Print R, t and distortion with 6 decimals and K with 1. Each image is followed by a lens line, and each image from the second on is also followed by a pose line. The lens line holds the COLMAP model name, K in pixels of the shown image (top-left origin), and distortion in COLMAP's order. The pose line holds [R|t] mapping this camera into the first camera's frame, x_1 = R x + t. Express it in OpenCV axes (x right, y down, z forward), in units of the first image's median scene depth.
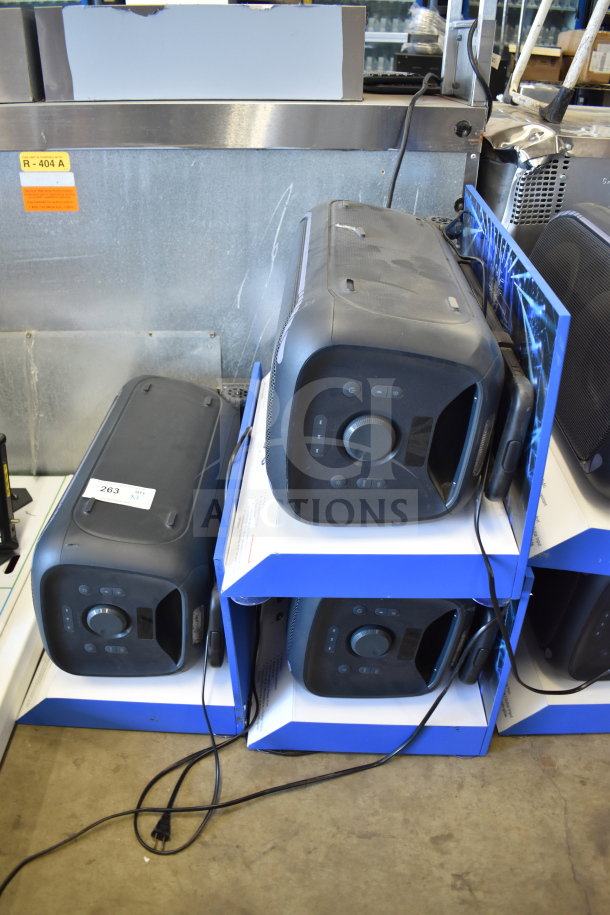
lens RADIAL K [[703.2, 0, 303.0], [0, 703.2, 455.3], [0, 0, 1]] dist [-0.071626, -0.001279]
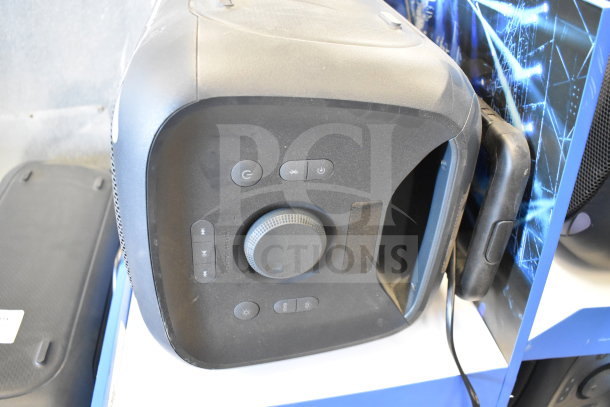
lens RADIAL K [[518.9, 0, 306.1], [0, 518.9, 205.2], [0, 0, 1]] dist [-0.071678, -0.002098]
pose [[0.982391, -0.122087, 0.141434, 0.047869], [0.117770, 0.992293, 0.038528, -0.070160], [-0.145048, -0.021193, 0.989198, 0.507291]]
